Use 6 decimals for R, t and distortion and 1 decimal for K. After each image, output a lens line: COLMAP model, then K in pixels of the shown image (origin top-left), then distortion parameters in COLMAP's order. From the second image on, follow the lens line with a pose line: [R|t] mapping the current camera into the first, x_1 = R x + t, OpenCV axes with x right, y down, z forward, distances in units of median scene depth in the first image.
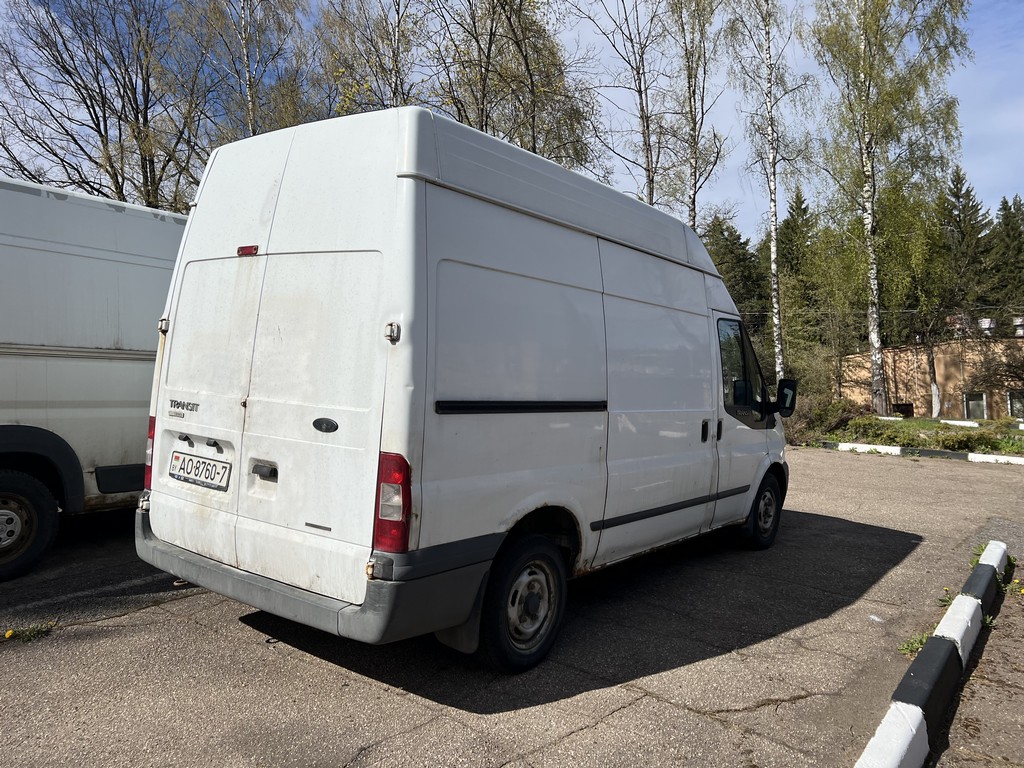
lens RADIAL K [[771.1, 0, 510.4], [0, 771.1, 372.2], [0, 0, 1]] dist [0.044328, 0.000480]
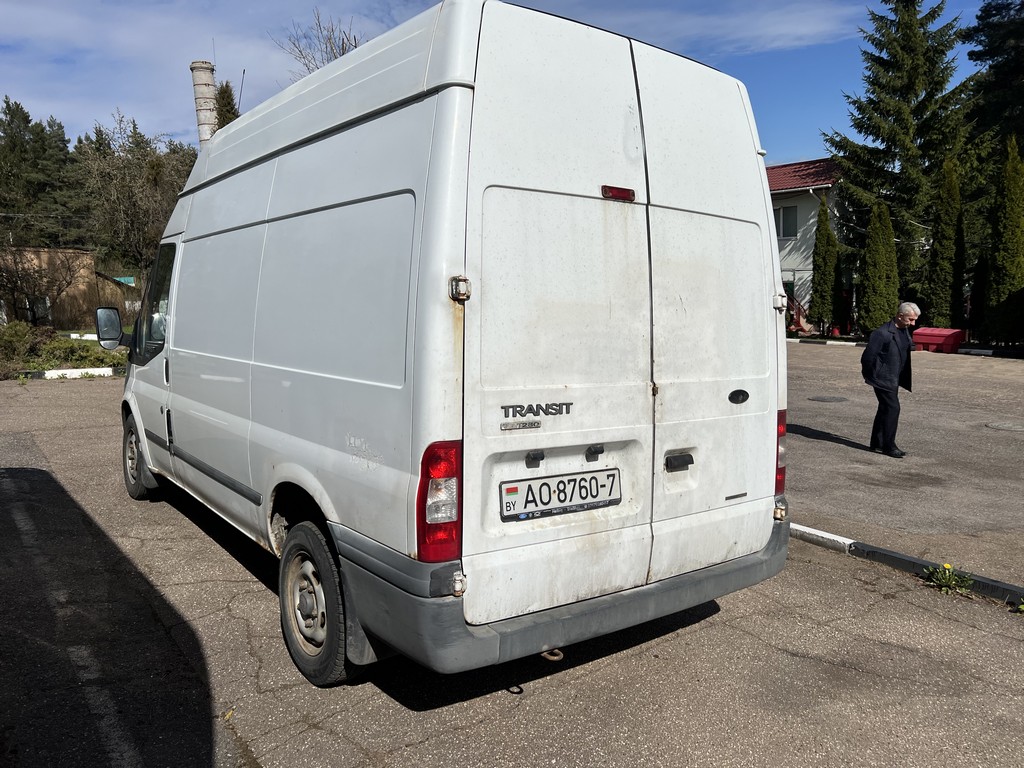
lens RADIAL K [[768.3, 0, 512.0], [0, 768.3, 384.0], [0, 0, 1]] dist [0.108176, -0.115505]
pose [[0.281968, -0.133287, 0.950120, -1.138745], [0.000711, 0.990332, 0.138717, -0.077885], [-0.959424, -0.038438, 0.279337, 0.894699]]
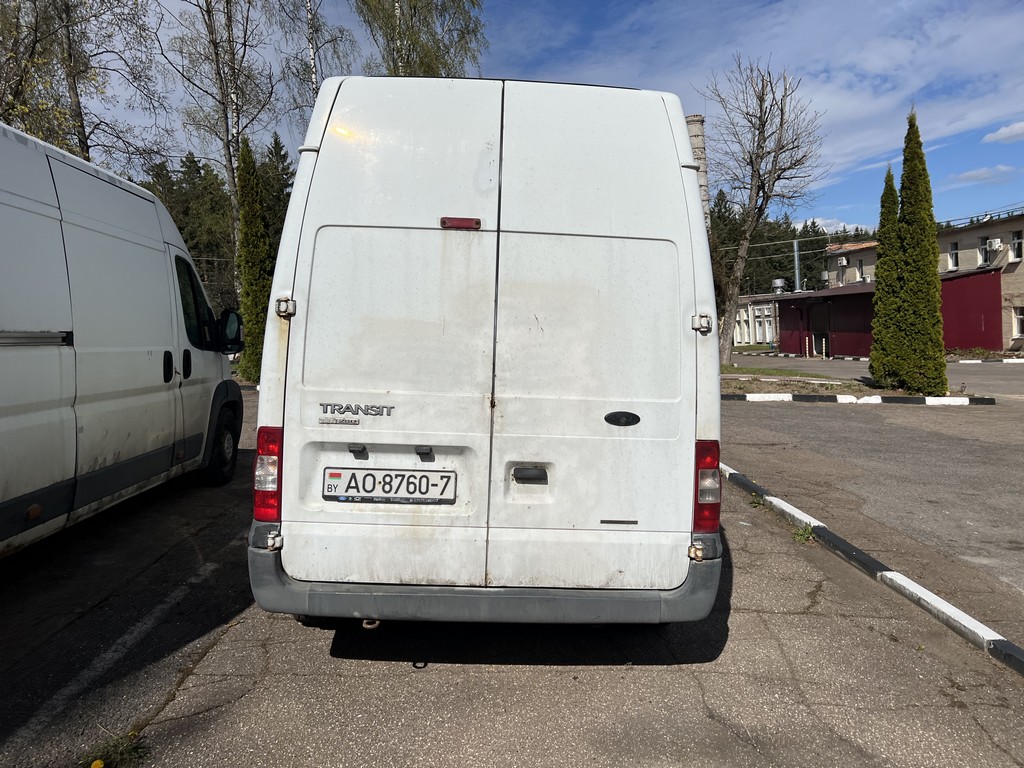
lens RADIAL K [[768.3, 0, 512.0], [0, 768.3, 384.0], [0, 0, 1]] dist [0.108176, -0.115505]
pose [[0.780766, -0.064985, 0.621435, -0.847252], [0.012774, 0.996029, 0.088107, -0.055771], [-0.624693, -0.060853, 0.778496, 0.297998]]
